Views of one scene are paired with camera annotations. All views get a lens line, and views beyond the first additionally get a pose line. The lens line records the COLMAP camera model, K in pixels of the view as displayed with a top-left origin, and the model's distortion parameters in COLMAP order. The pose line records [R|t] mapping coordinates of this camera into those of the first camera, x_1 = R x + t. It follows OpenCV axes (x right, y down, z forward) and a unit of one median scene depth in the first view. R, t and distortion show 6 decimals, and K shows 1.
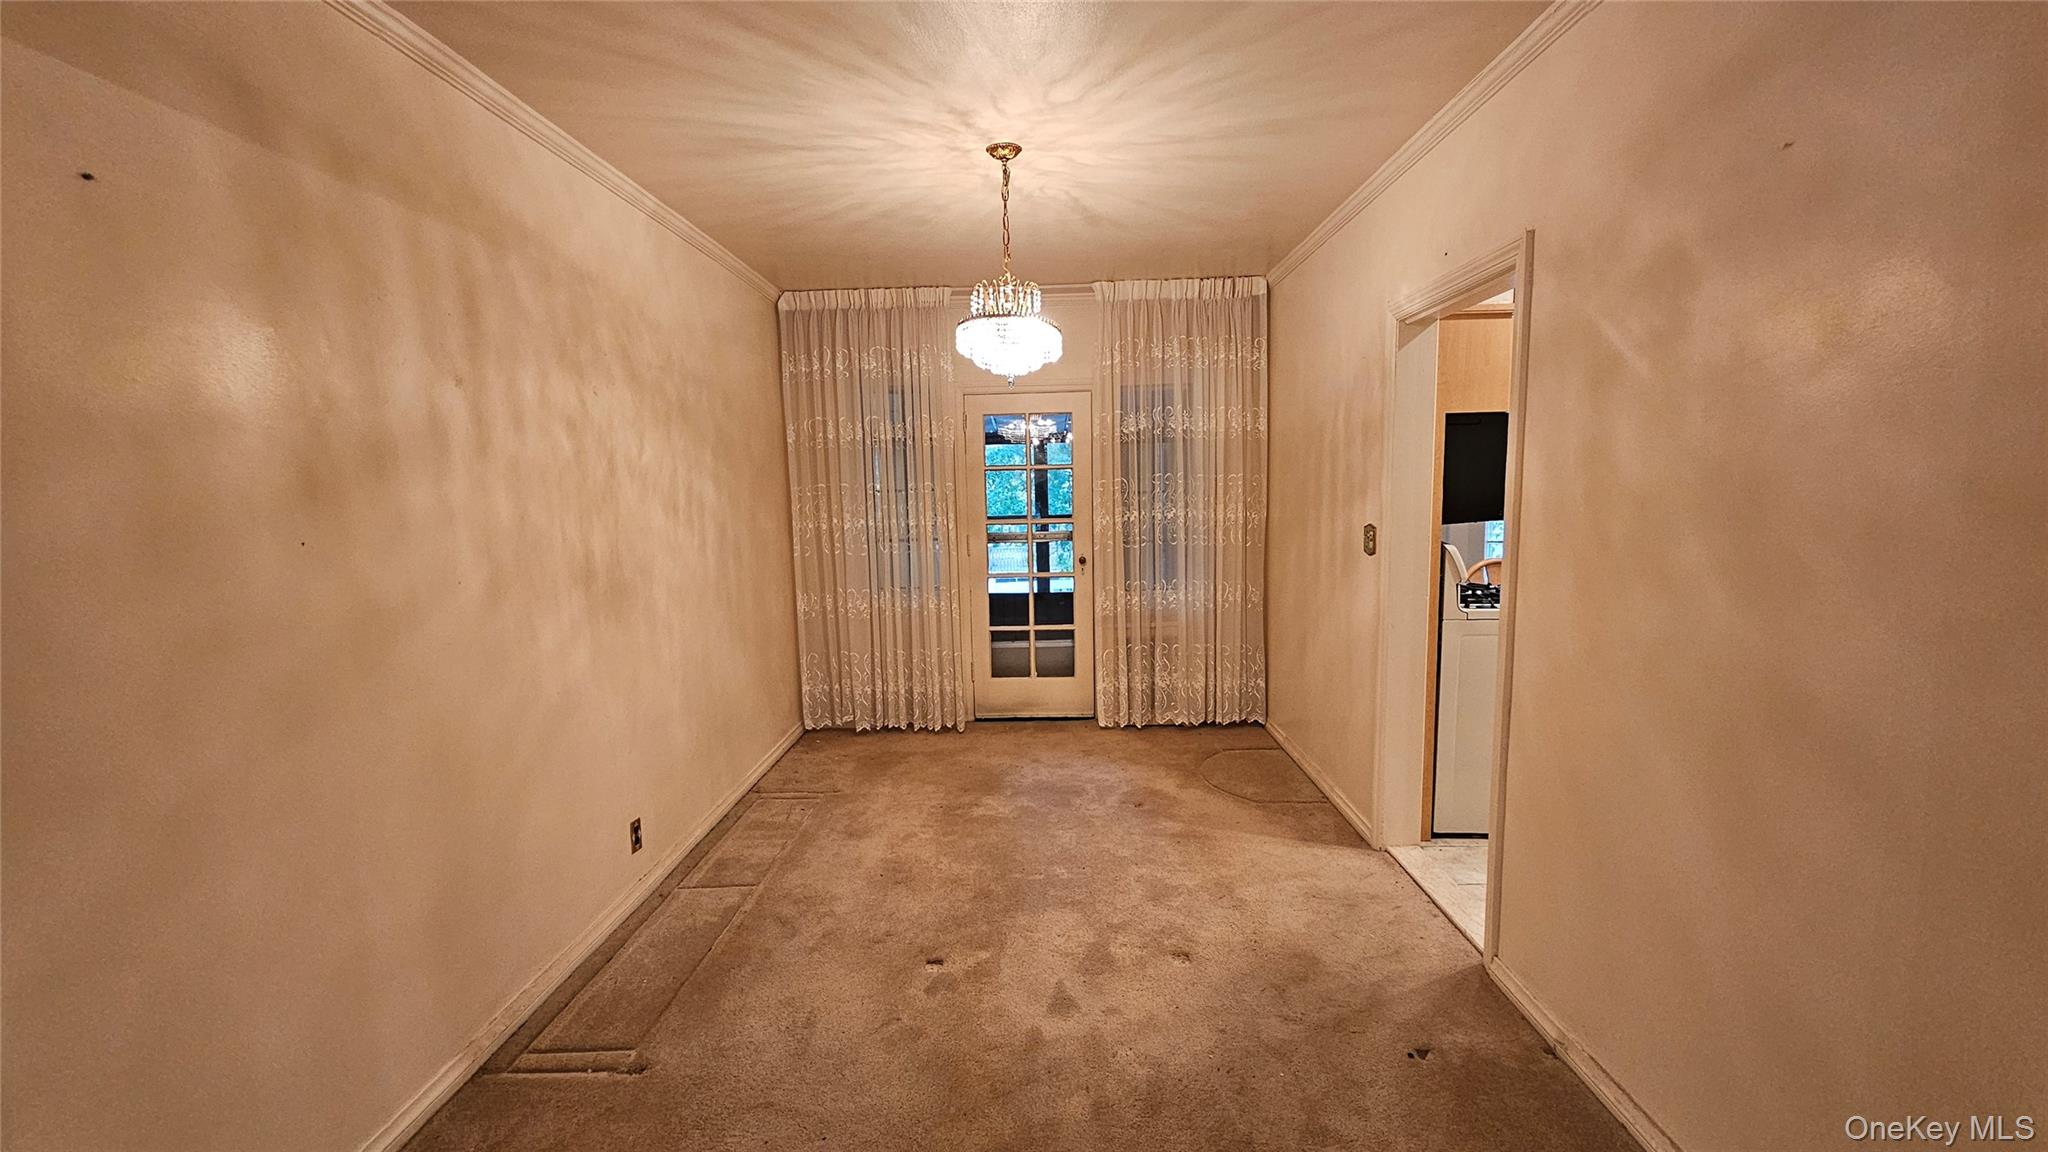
lens RADIAL K [[836.8, 0, 1028.3], [0, 836.8, 586.2], [0, 0, 1]] dist [0.003768, 0.000220]
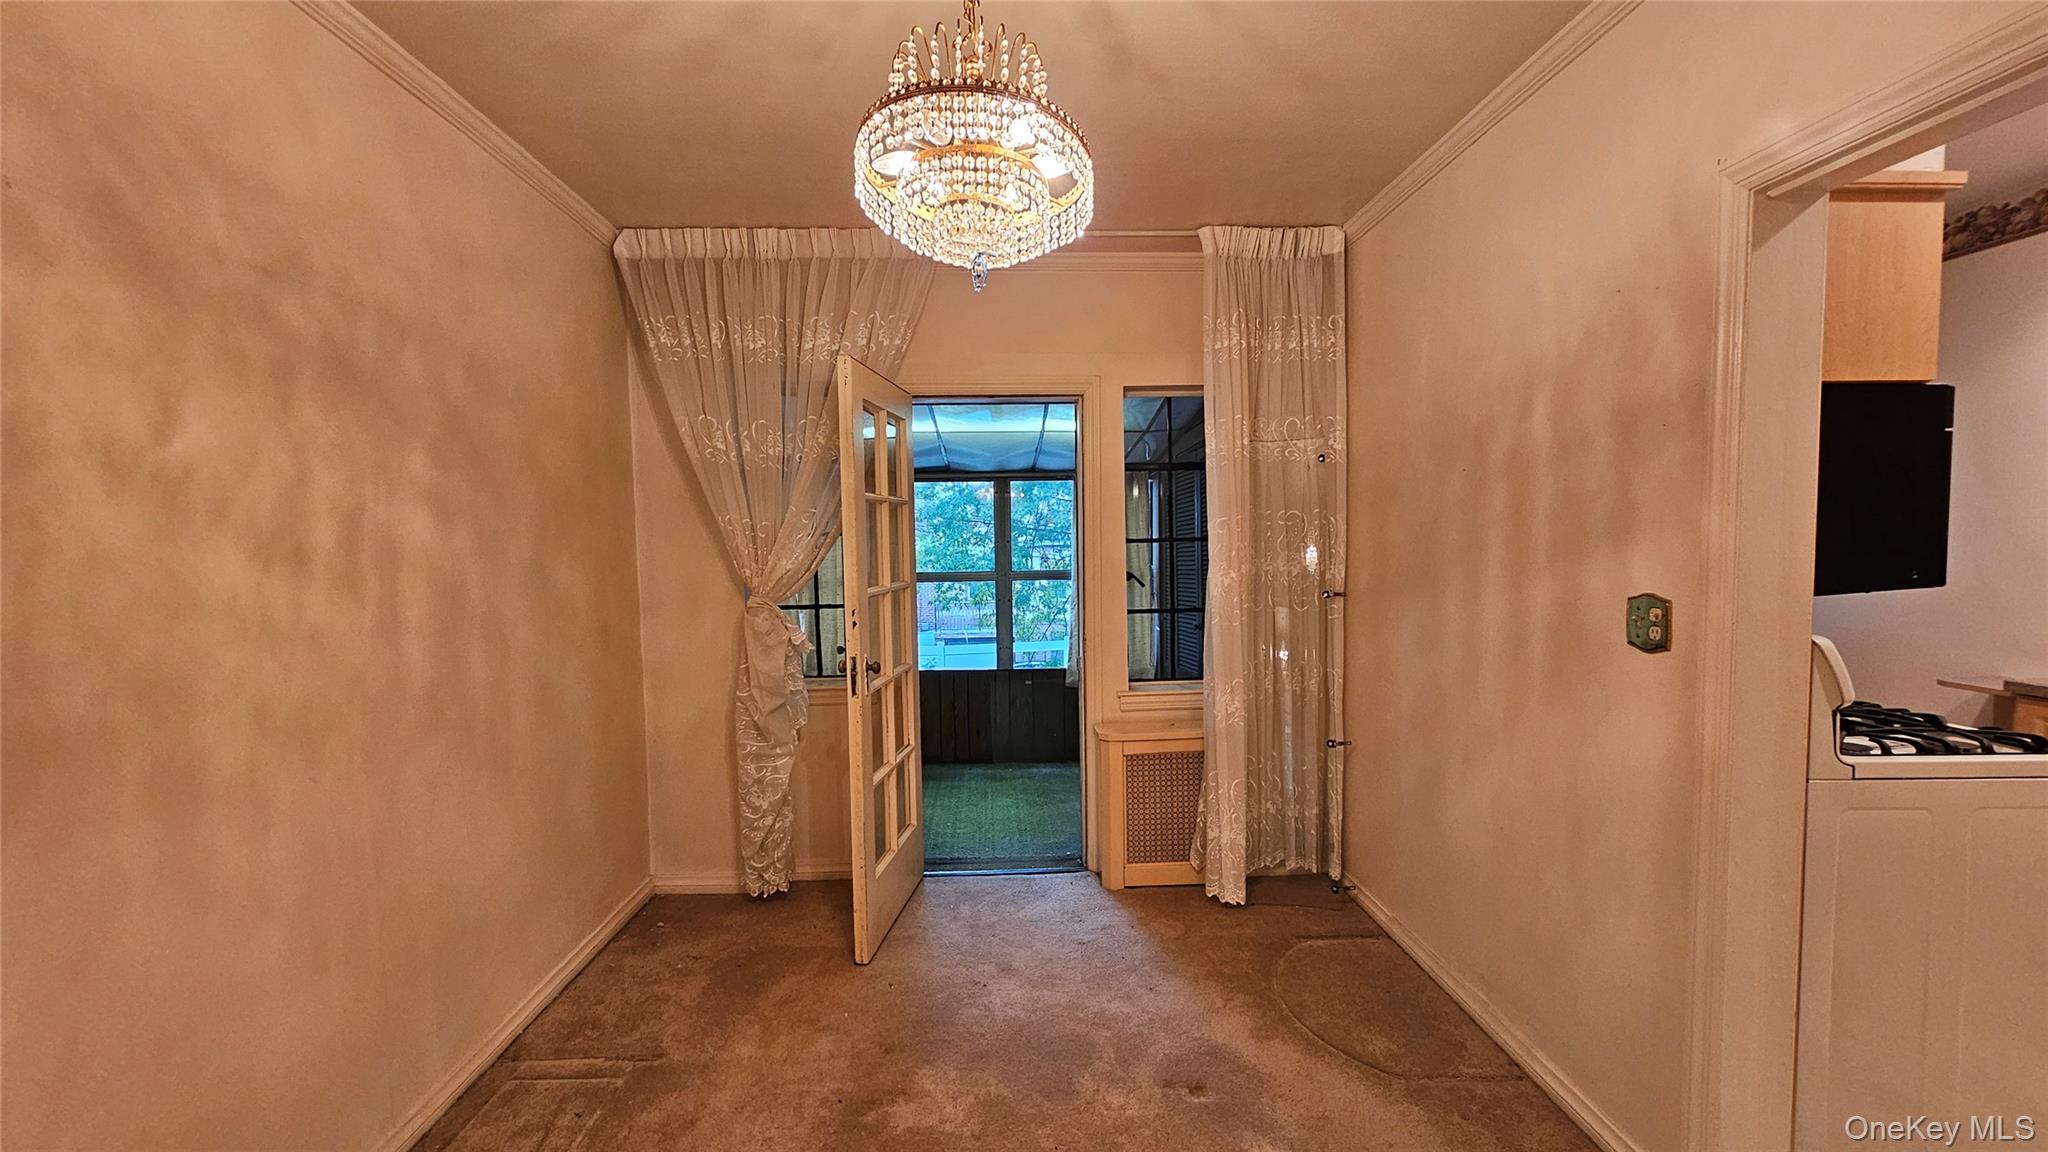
lens RADIAL K [[836.8, 0, 1030.4], [0, 836.8, 578.4], [0, 0, 1]] dist [0.003768, 0.000220]
pose [[0.998218, 0.005821, 0.059392, -0.011943], [-0.001272, 0.997081, -0.076337, -0.031969], [-0.059663, 0.076126, 0.995312, 0.371339]]
